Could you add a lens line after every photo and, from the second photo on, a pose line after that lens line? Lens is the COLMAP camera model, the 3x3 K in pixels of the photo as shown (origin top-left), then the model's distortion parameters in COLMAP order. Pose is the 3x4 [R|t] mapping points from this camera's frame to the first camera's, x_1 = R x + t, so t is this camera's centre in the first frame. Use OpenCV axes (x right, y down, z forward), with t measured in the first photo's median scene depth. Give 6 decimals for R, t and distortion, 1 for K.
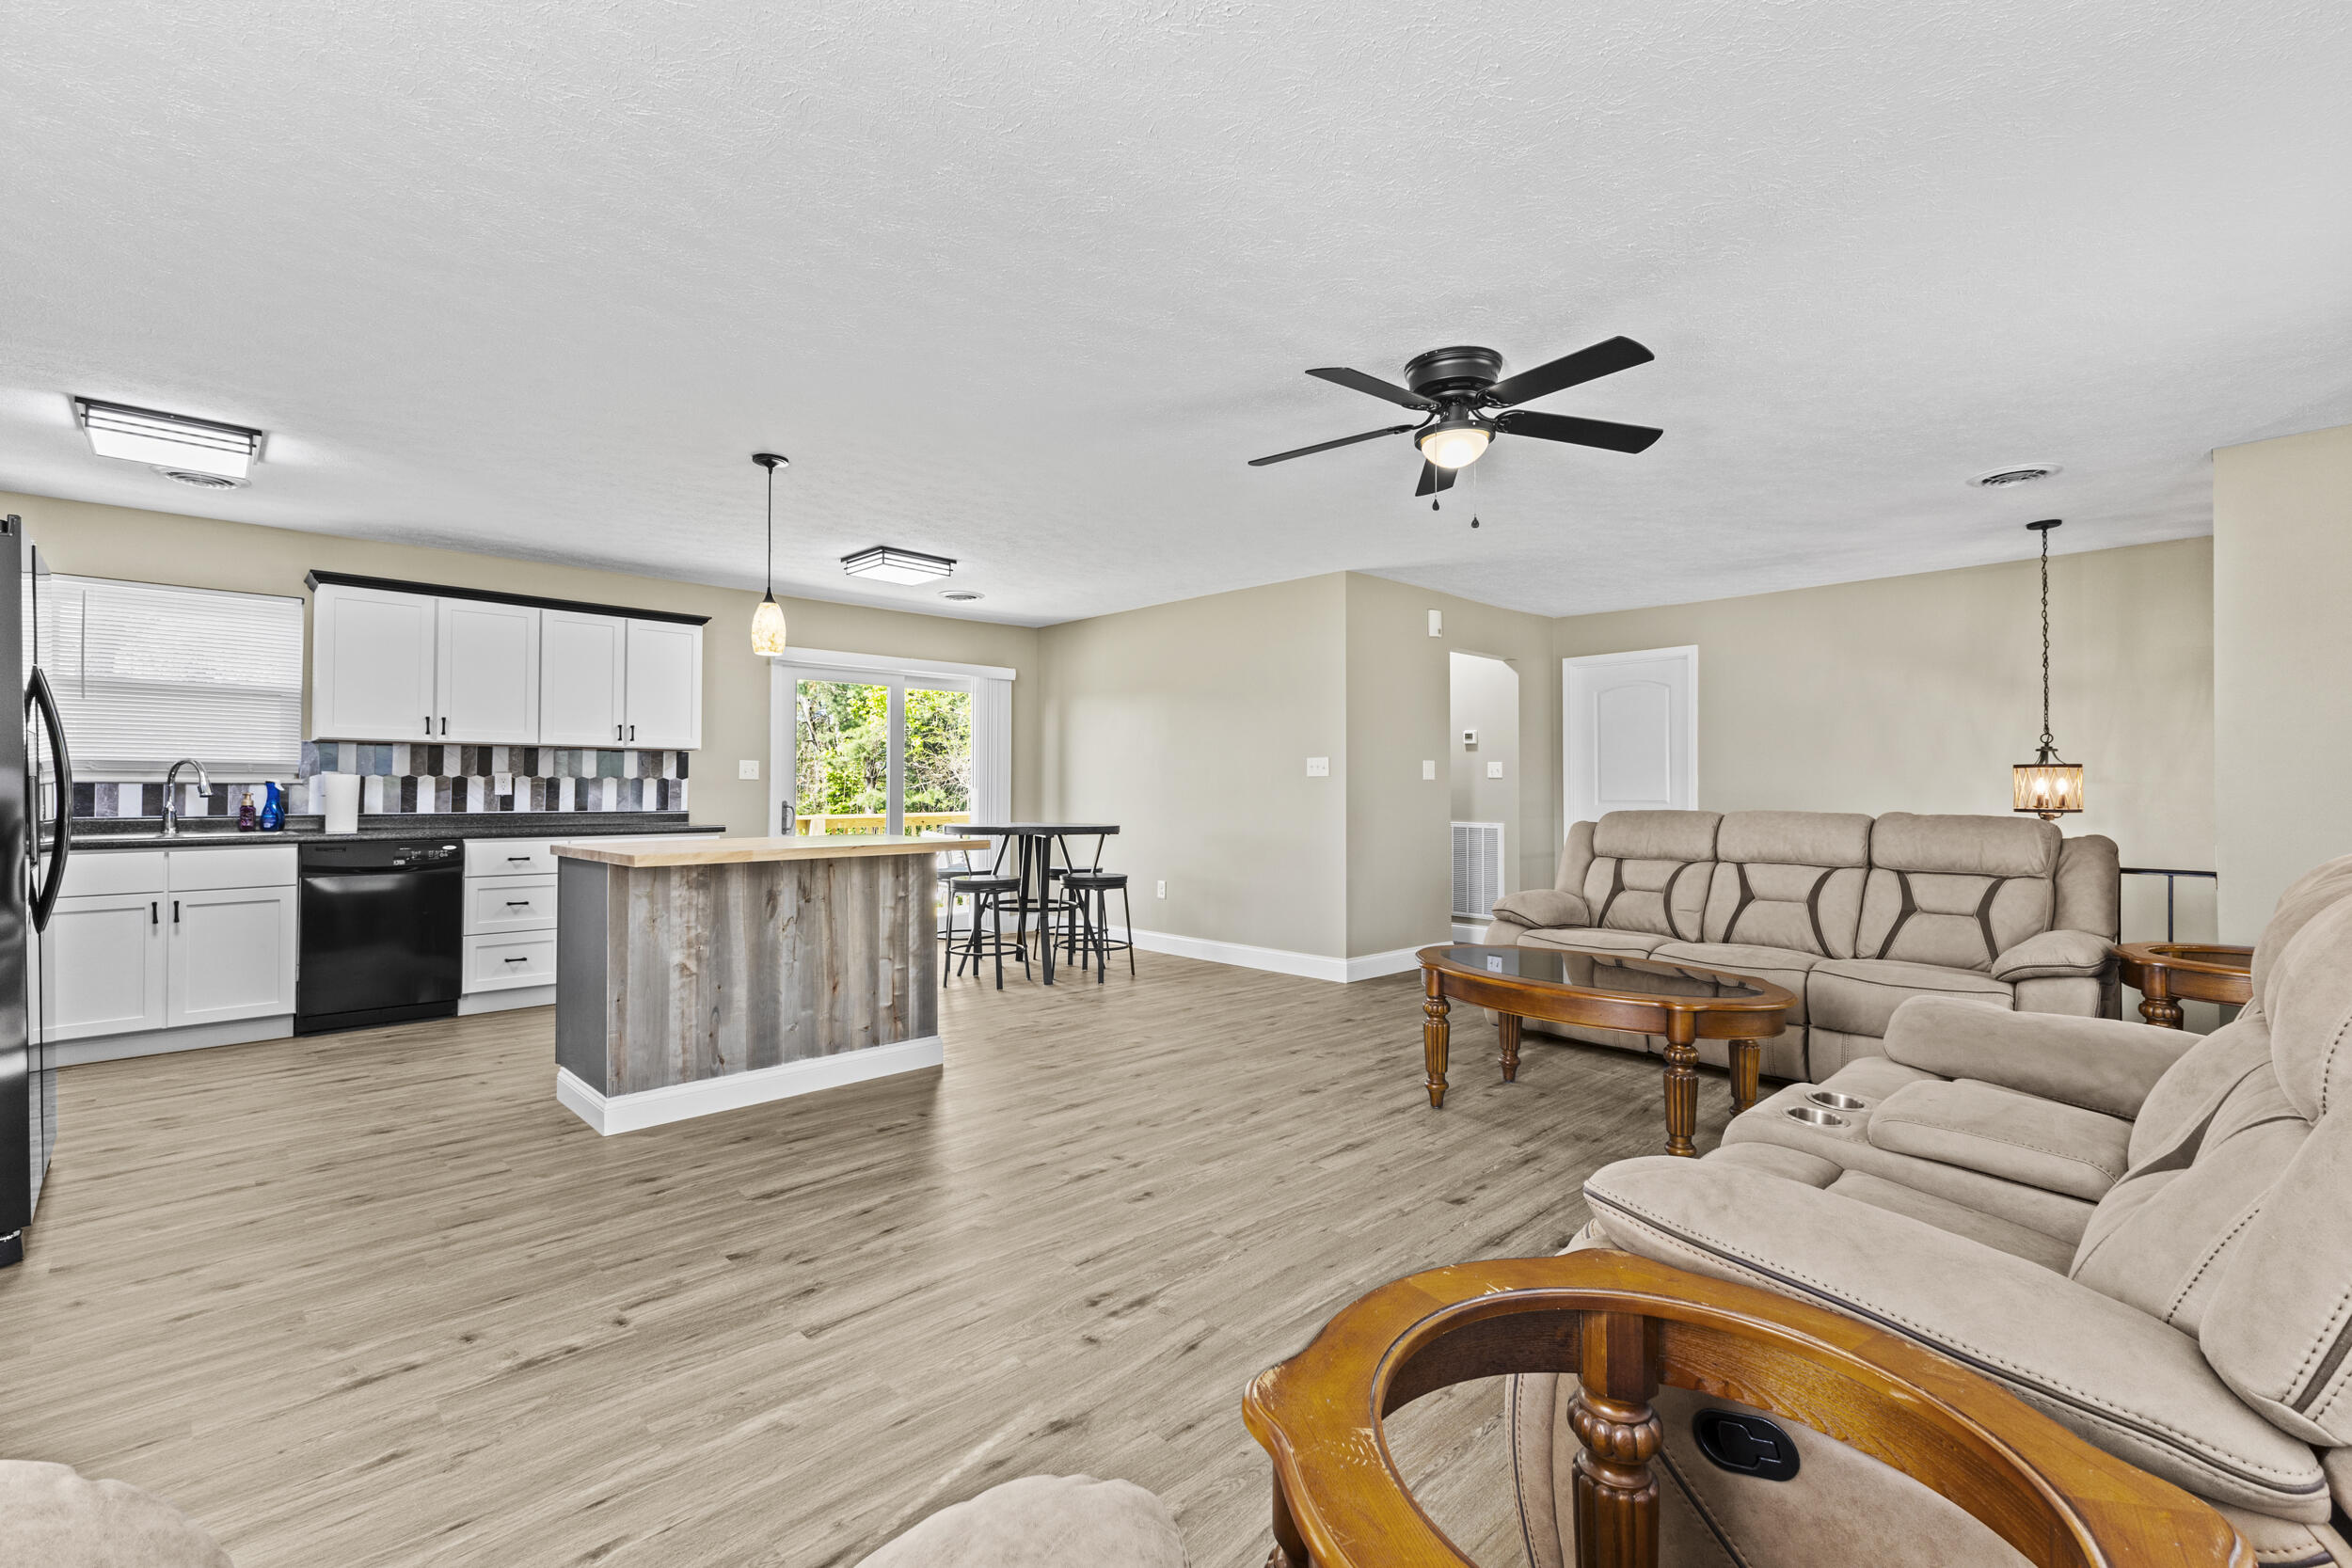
lens RADIAL K [[1030.4, 0, 1185.8], [0, 1030.4, 780.0], [0, 0, 1]] dist [0.009293, 0.000466]
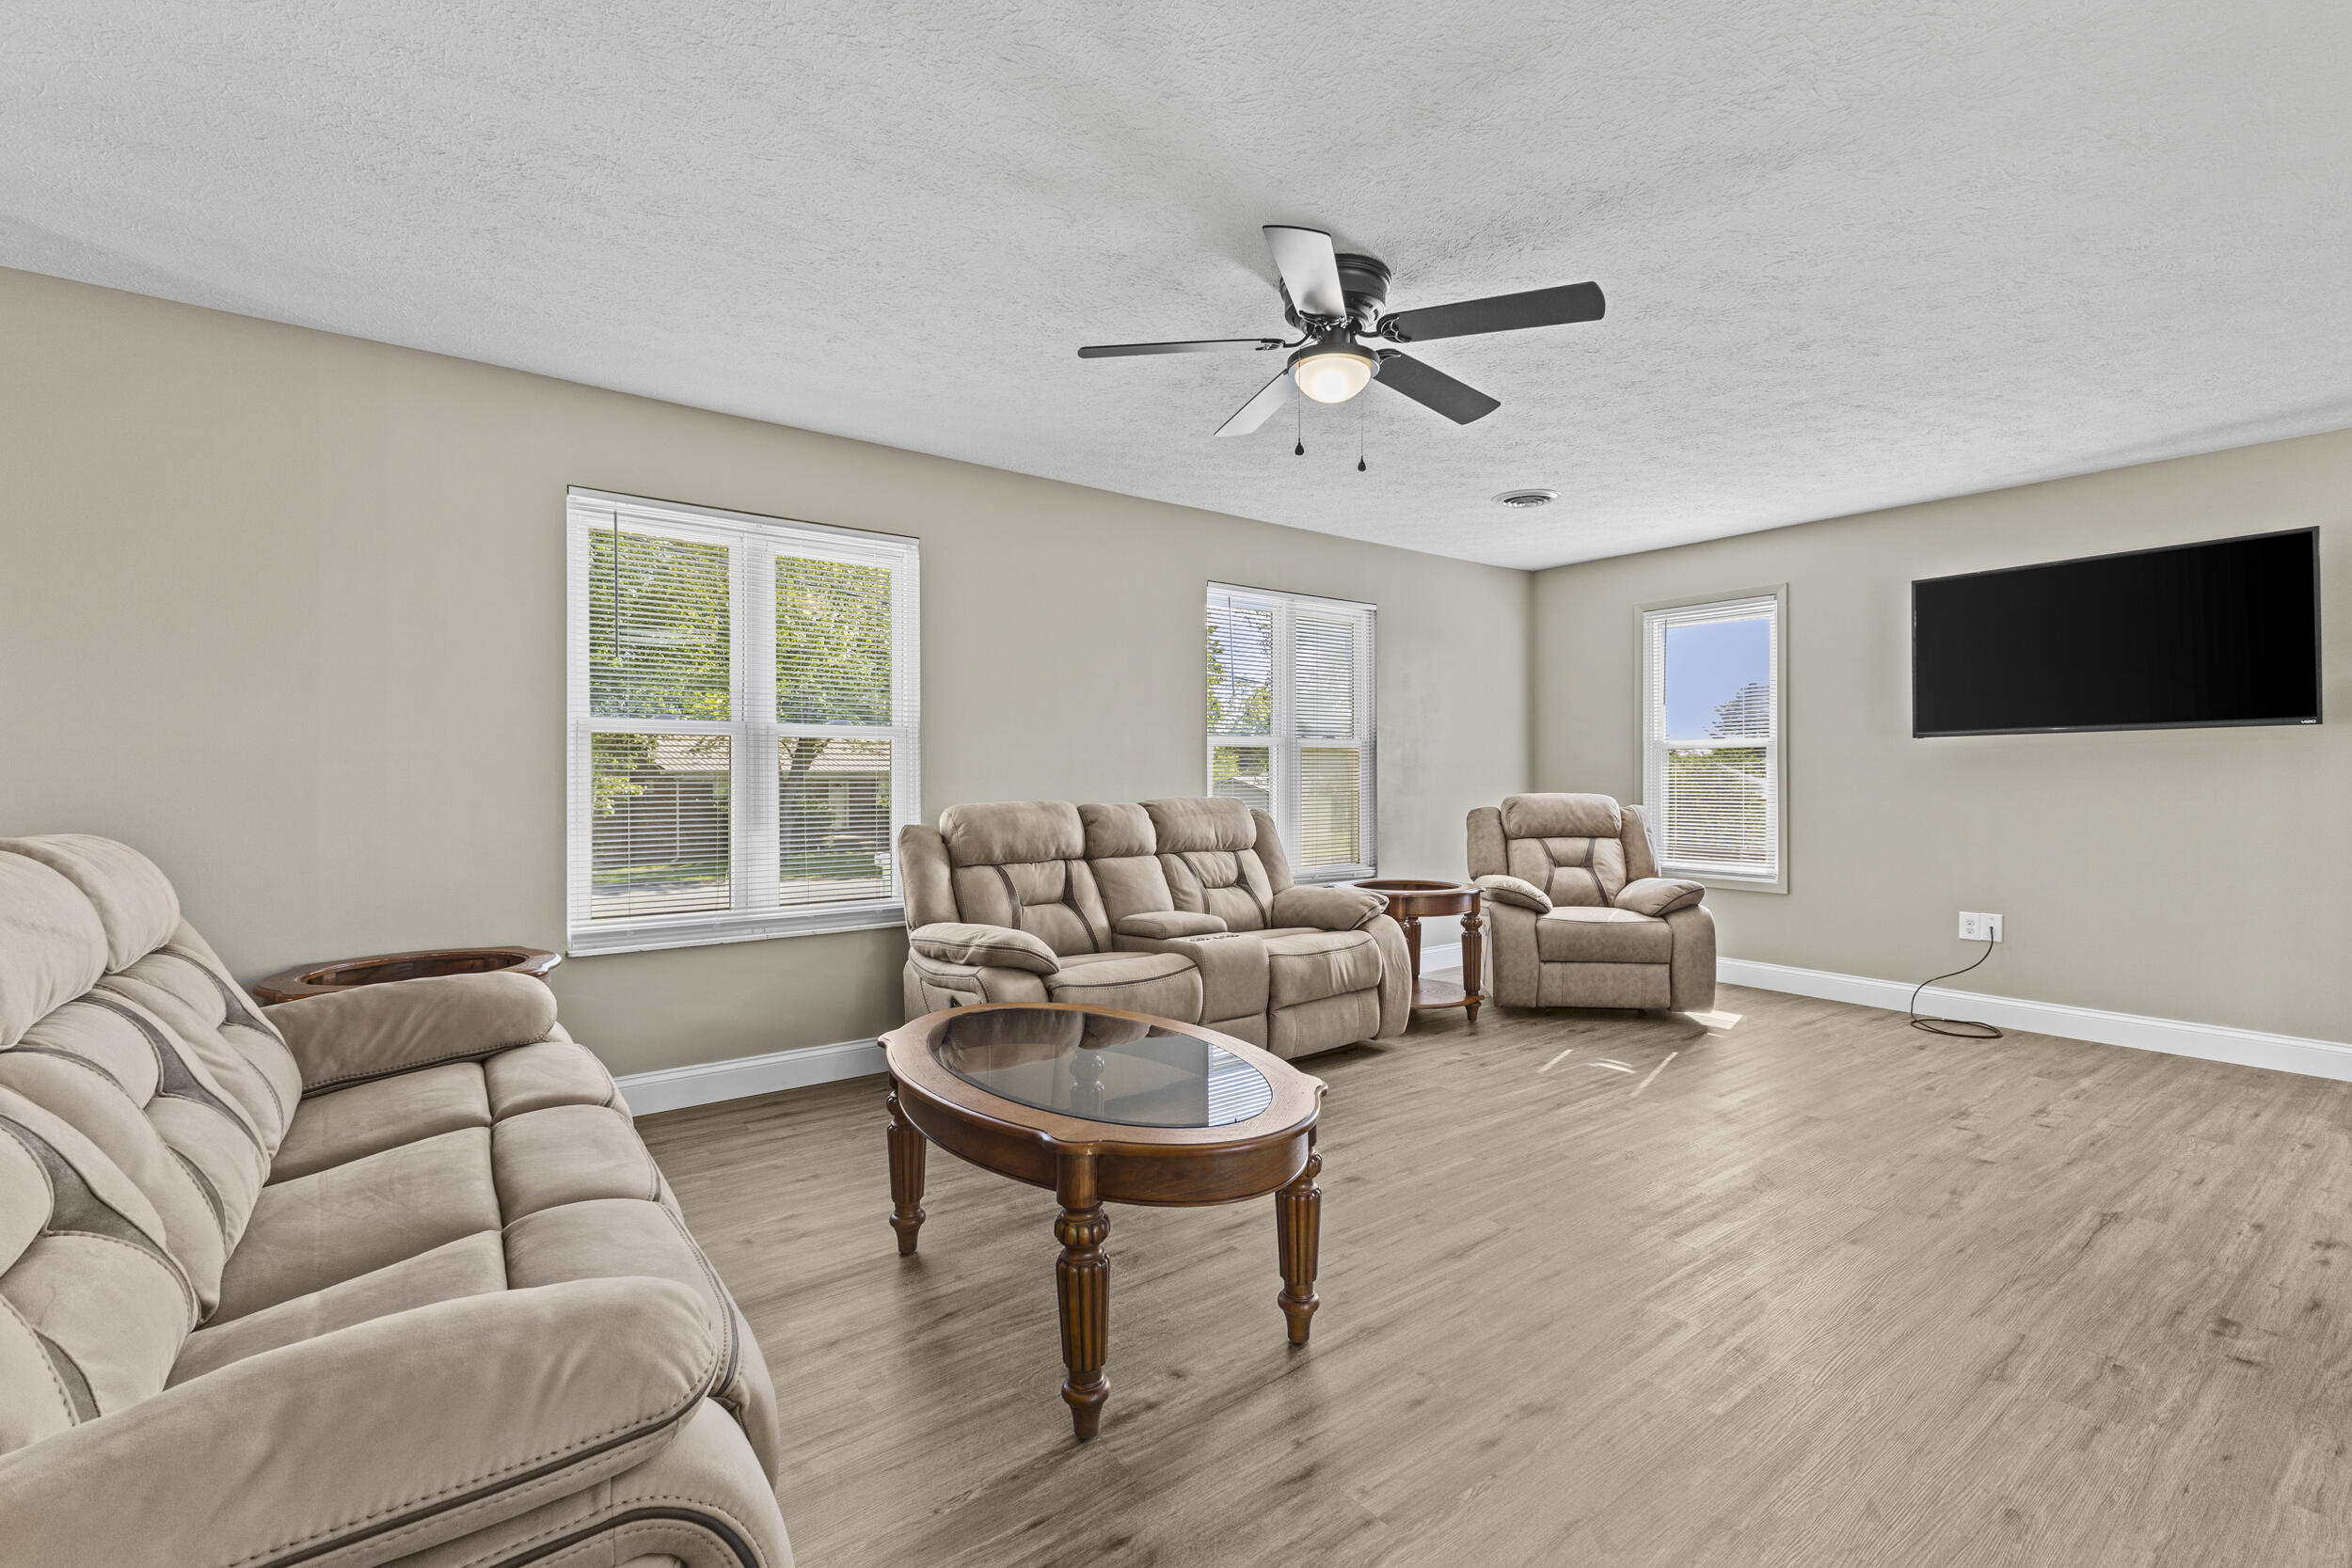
lens RADIAL K [[1023.7, 0, 1177.6], [0, 1023.7, 772.2], [0, 0, 1]] dist [0.012820, -0.005146]
pose [[-0.992479, -0.000228, 0.122413, 0.214442], [-0.001137, 0.999972, -0.007358, 0.009386], [-0.122408, -0.007442, -0.992452, 1.399620]]
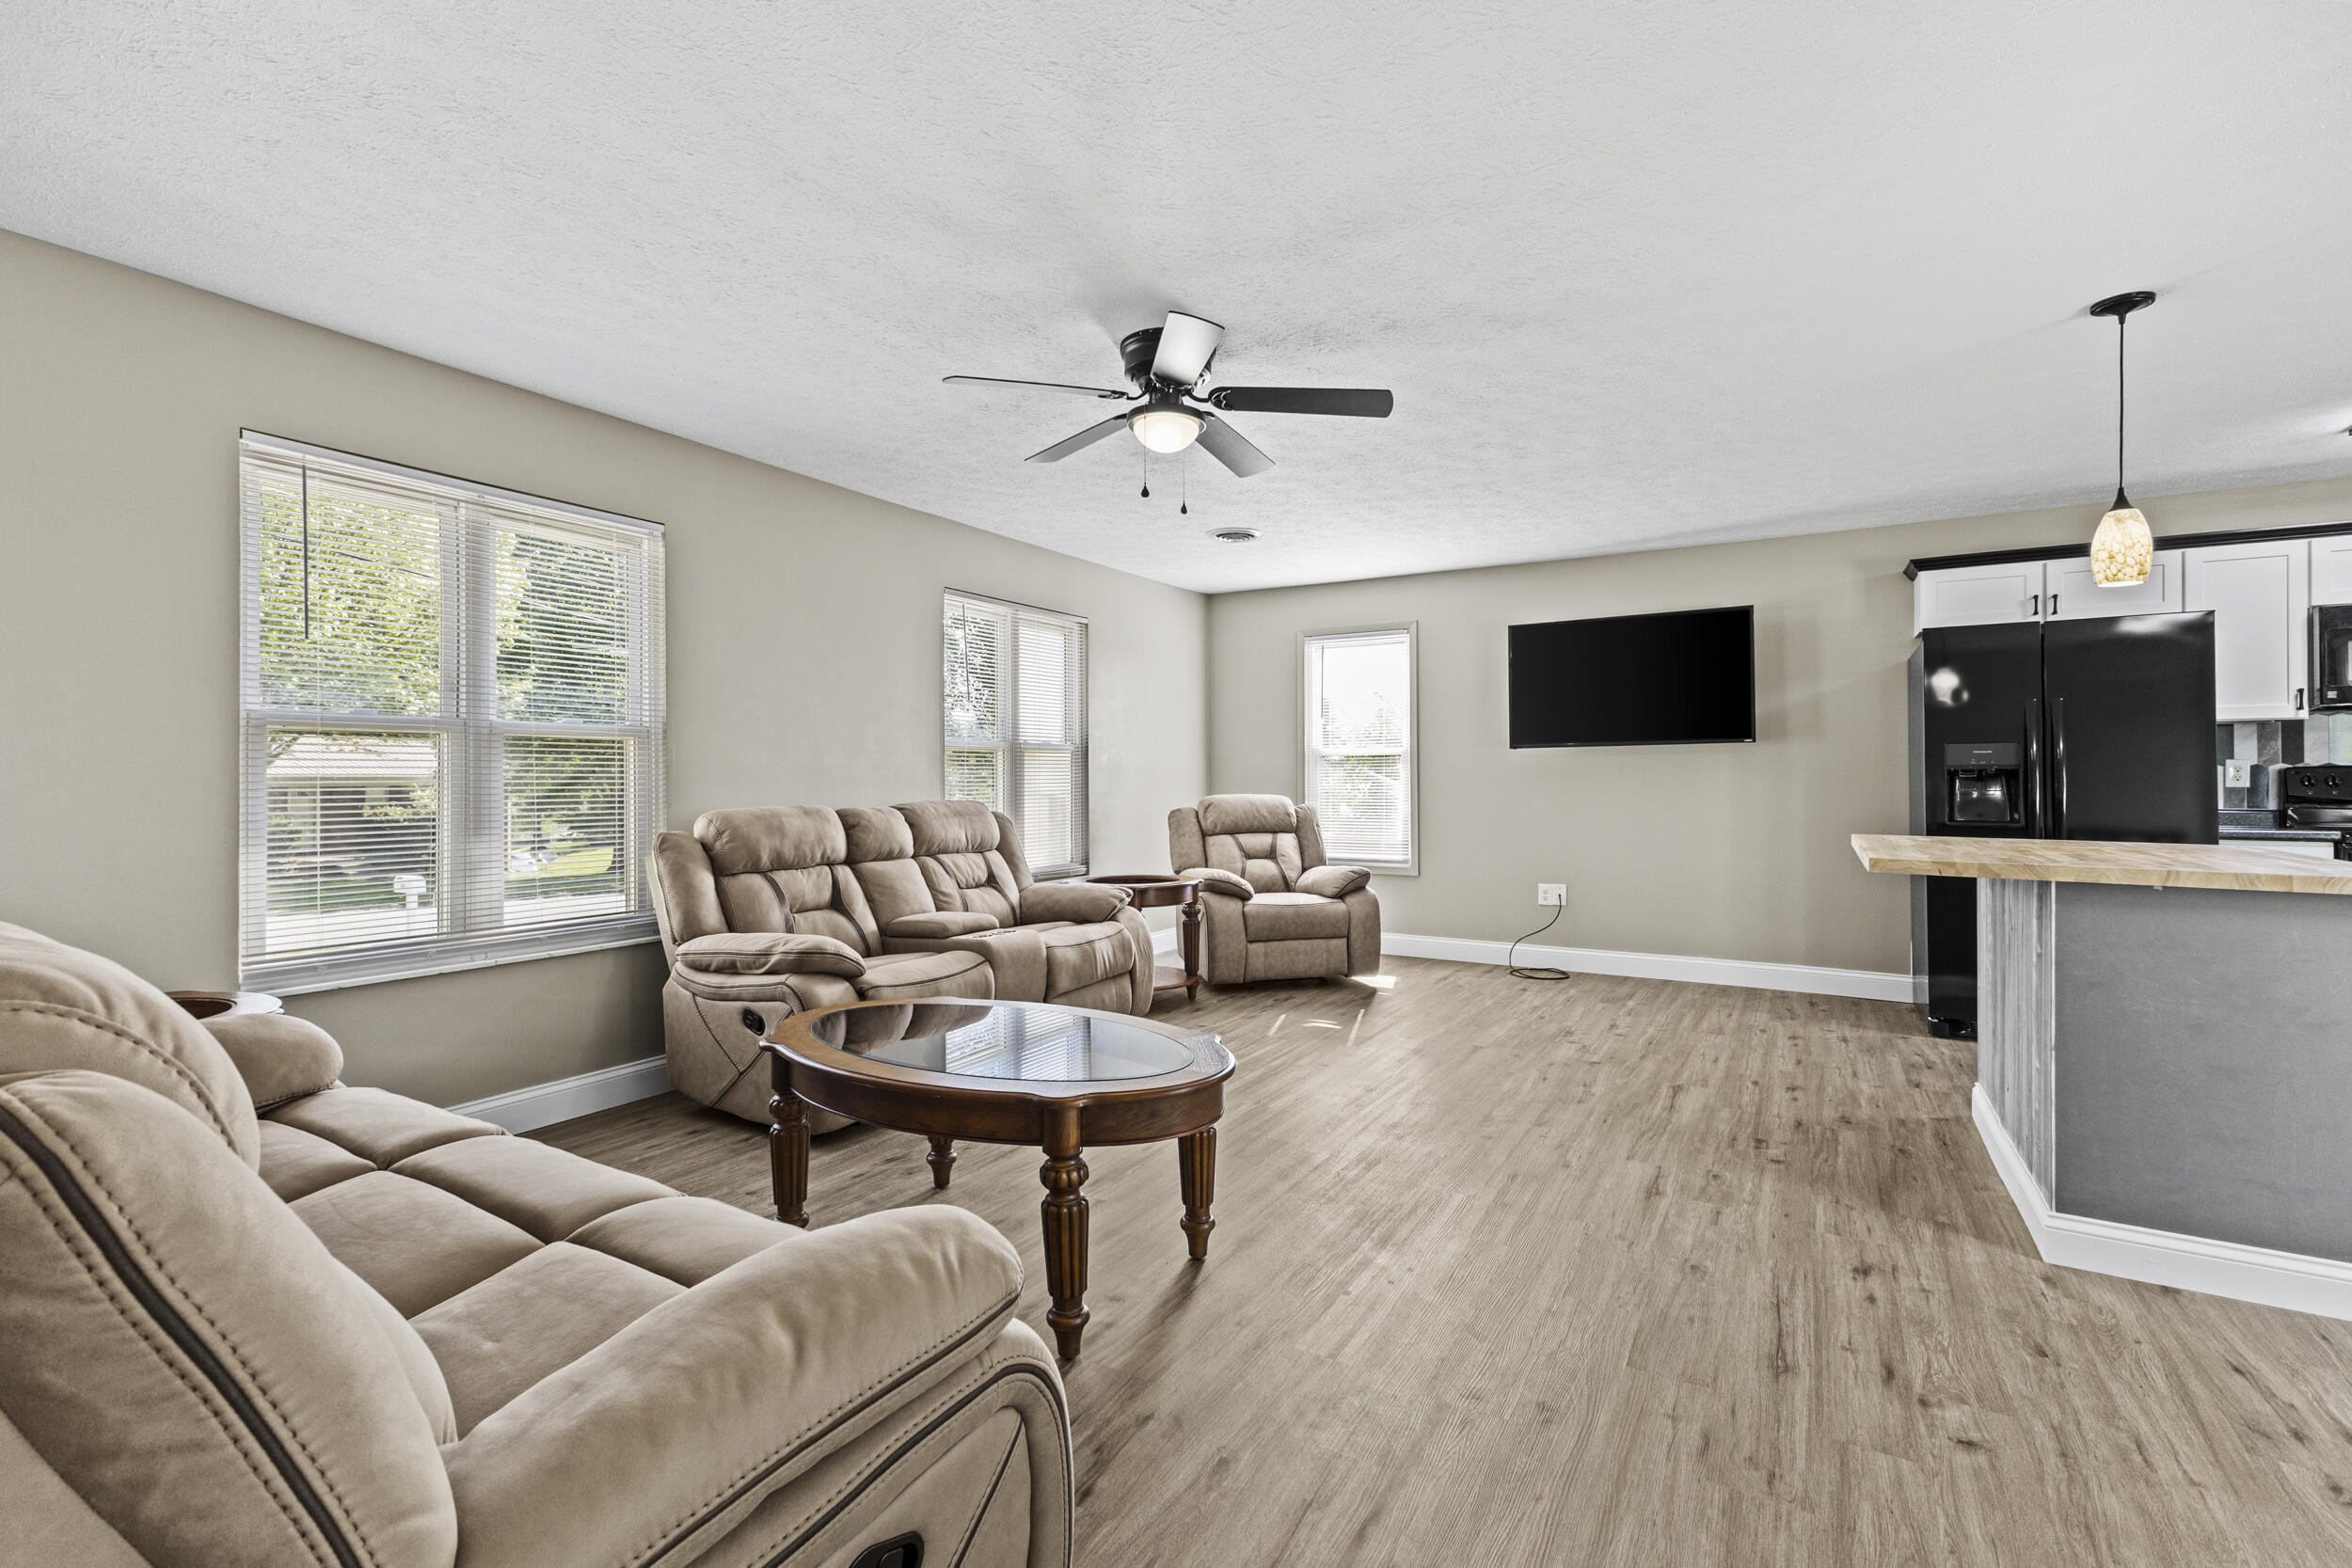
lens RADIAL K [[1047.1, 0, 1175.7], [0, 1047.1, 767.0], [0, 0, 1]] dist [0.018869, 0.000380]
pose [[-0.965935, -0.001921, -0.258777, 0.386381], [0.002313, 0.999868, -0.016053, 0.010792], [0.258773, -0.016105, -0.965804, 1.478642]]
